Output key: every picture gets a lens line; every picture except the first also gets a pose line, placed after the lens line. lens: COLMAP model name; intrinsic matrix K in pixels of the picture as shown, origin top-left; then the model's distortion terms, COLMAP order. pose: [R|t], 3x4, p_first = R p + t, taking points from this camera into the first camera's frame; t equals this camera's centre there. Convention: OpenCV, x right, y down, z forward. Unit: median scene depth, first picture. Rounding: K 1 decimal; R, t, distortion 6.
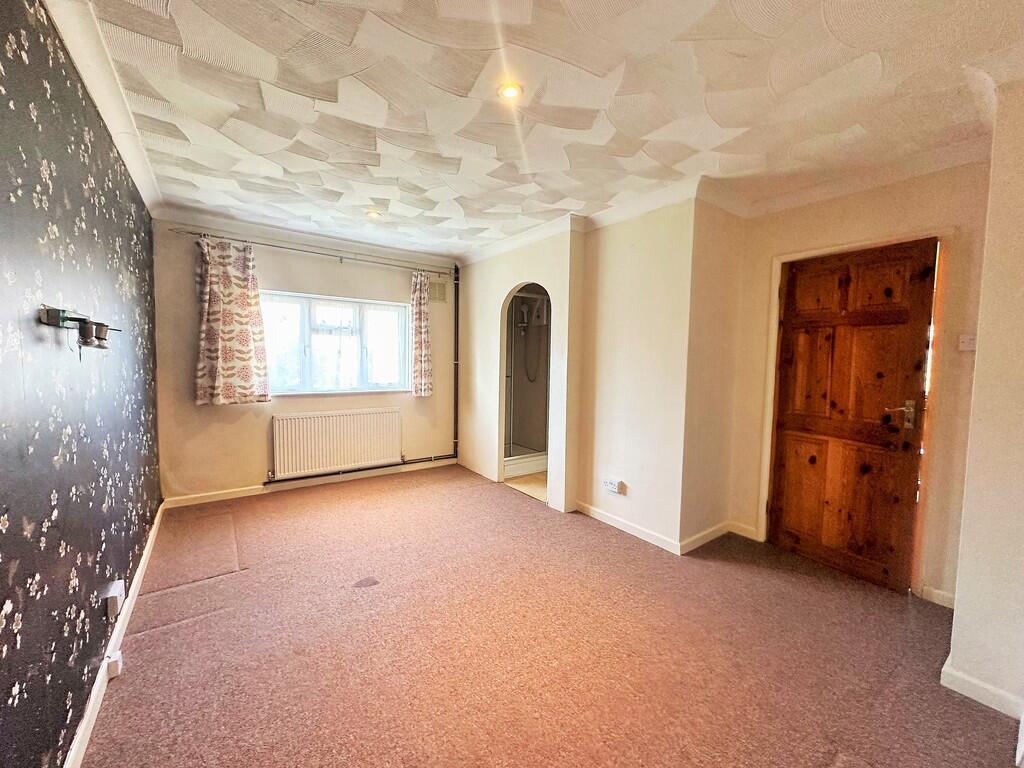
lens RADIAL K [[408.5, 0, 511.5], [0, 408.5, 384.1], [0, 0, 1]] dist [0.001244, 0.000280]
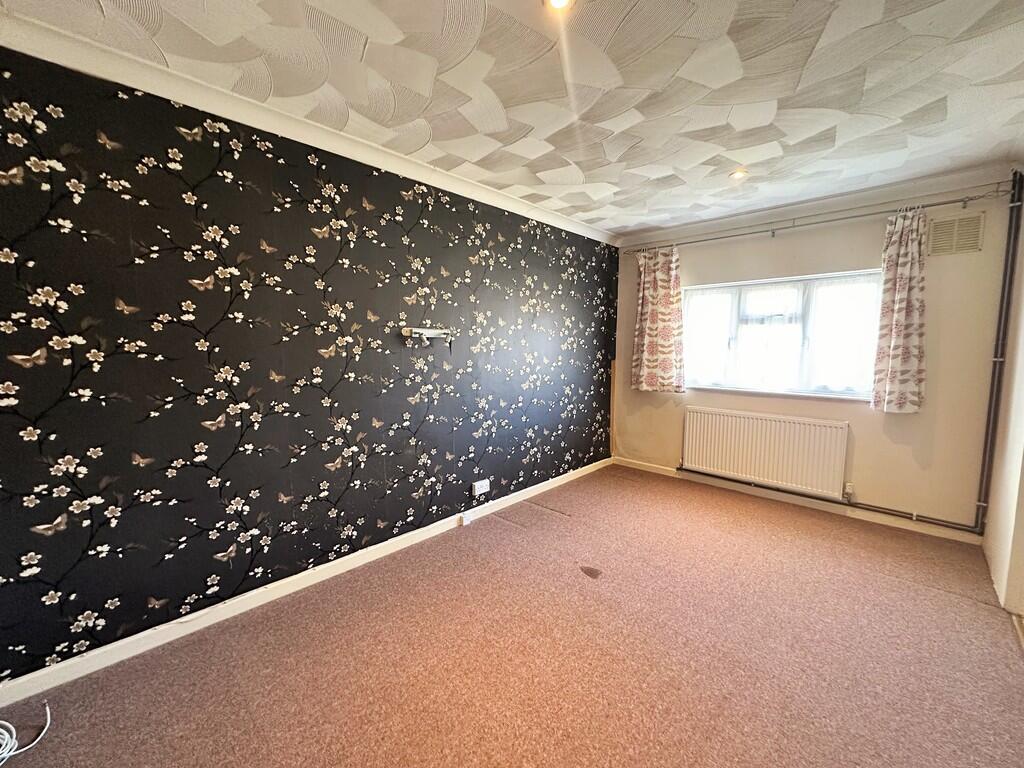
lens RADIAL K [[408.5, 0, 510.8], [0, 408.5, 382.7], [0, 0, 1]] dist [0.001244, 0.000280]
pose [[0.177335, 0.074339, -0.981339, 0.376288], [-0.062329, 0.995990, 0.064185, -0.024404], [0.982175, 0.049783, 0.181258, 0.389246]]
